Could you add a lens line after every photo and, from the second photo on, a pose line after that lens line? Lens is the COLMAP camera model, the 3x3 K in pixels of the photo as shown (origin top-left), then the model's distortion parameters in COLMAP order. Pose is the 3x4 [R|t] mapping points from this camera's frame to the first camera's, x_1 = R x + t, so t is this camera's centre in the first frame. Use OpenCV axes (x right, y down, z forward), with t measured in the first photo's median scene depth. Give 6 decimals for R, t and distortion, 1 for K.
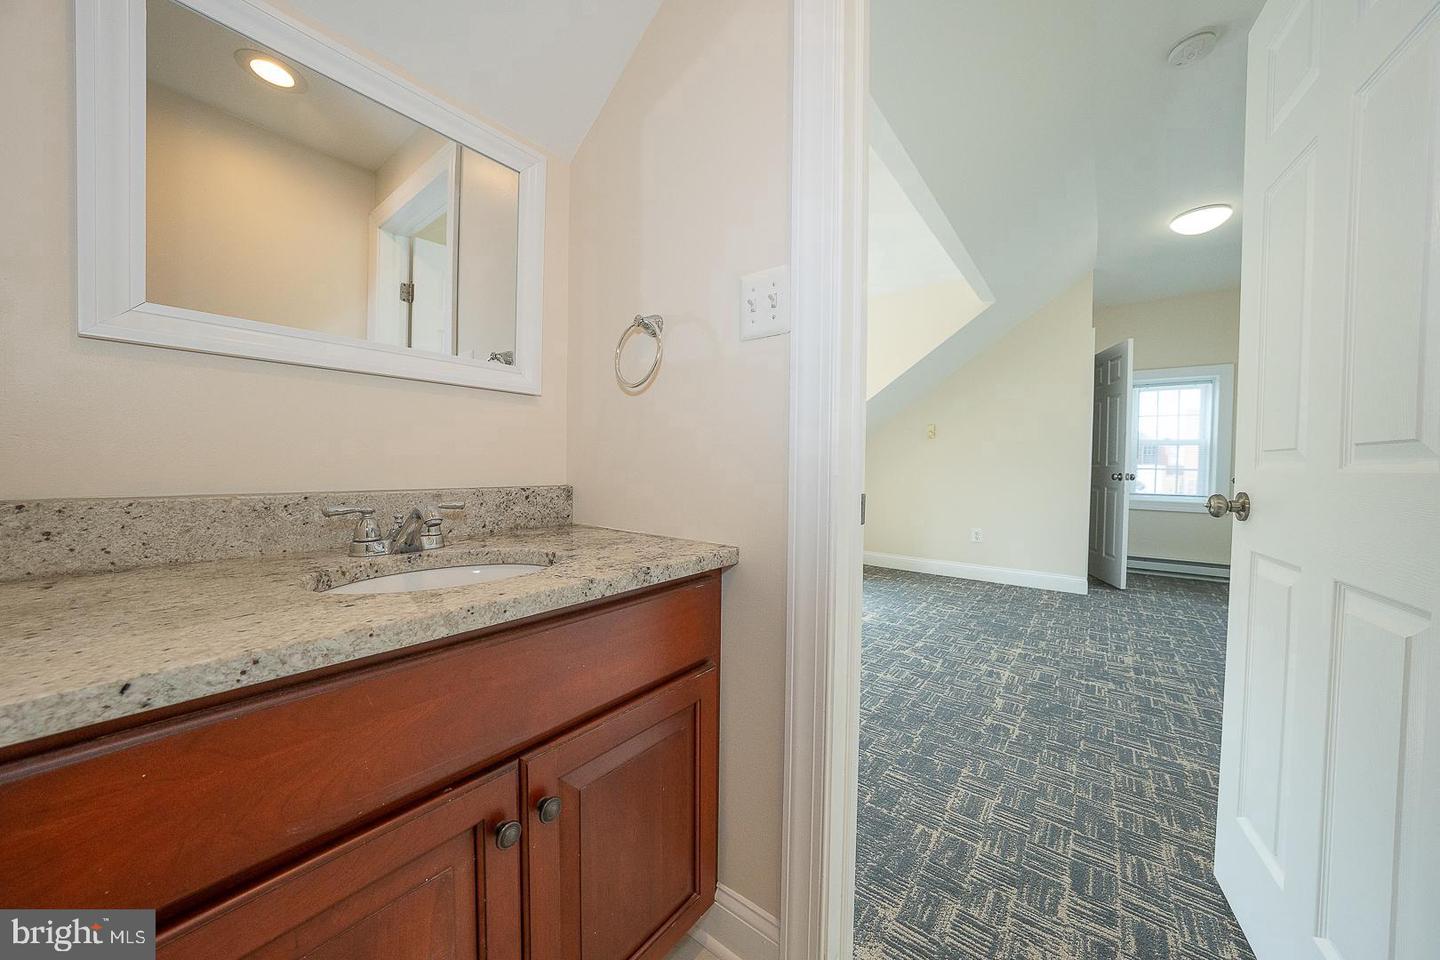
lens RADIAL K [[497.3, 0, 726.0], [0, 497.3, 480.2], [0, 0, 1]] dist [-0.010351, 0.001576]
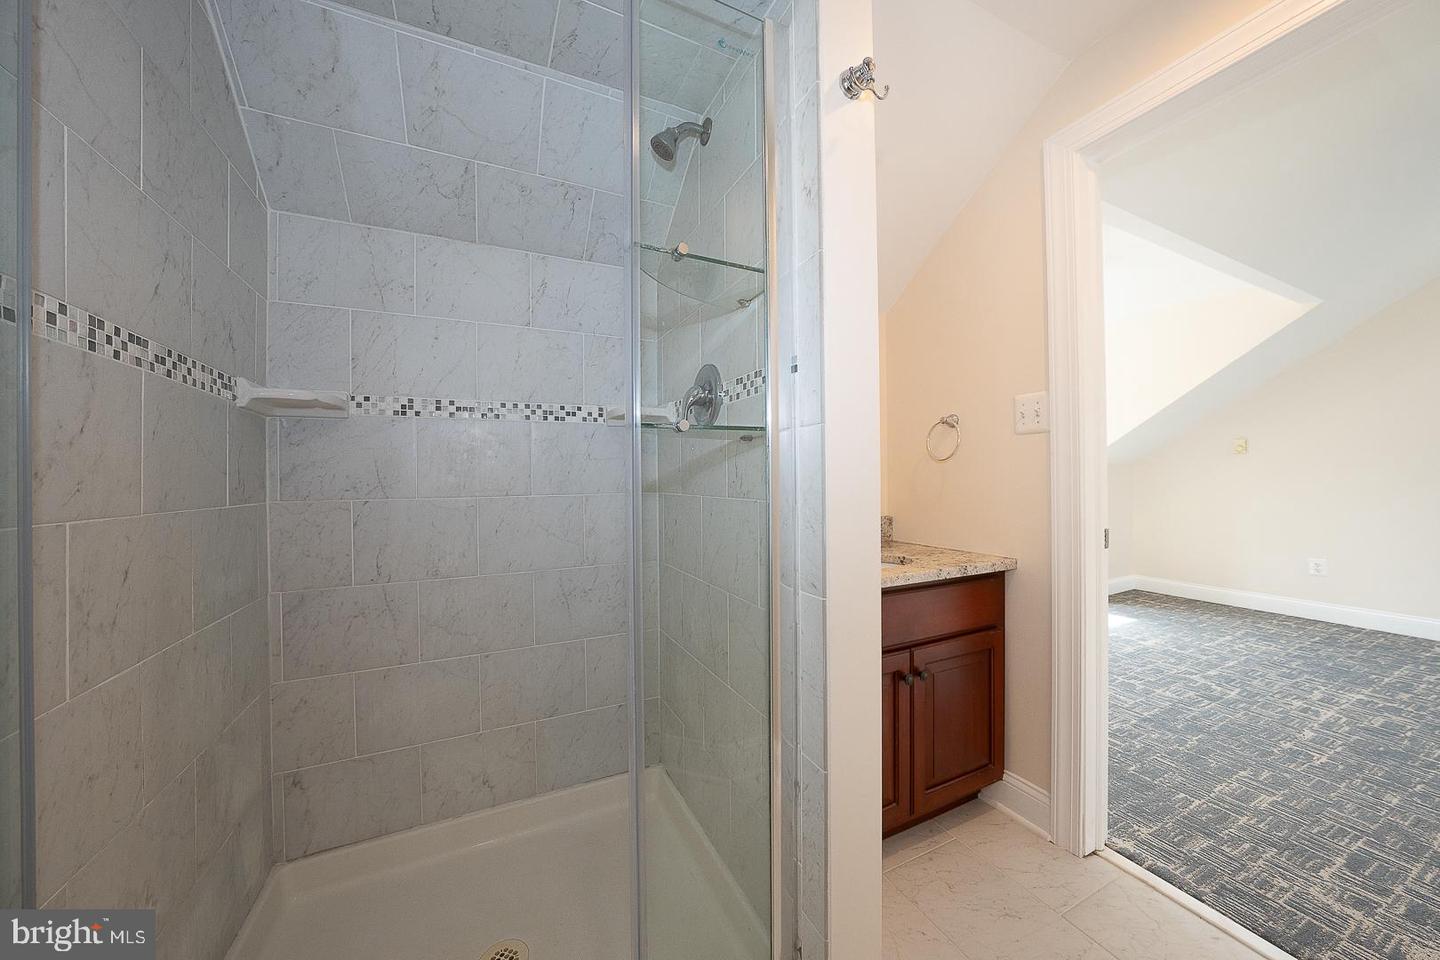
lens RADIAL K [[497.3, 0, 728.1], [0, 497.3, 482.0], [0, 0, 1]] dist [-0.010351, 0.001576]
pose [[0.897763, -0.019239, -0.440059, -0.044841], [0.008149, 0.999600, -0.027077, -0.035860], [0.440404, 0.020723, 0.897560, -0.384849]]
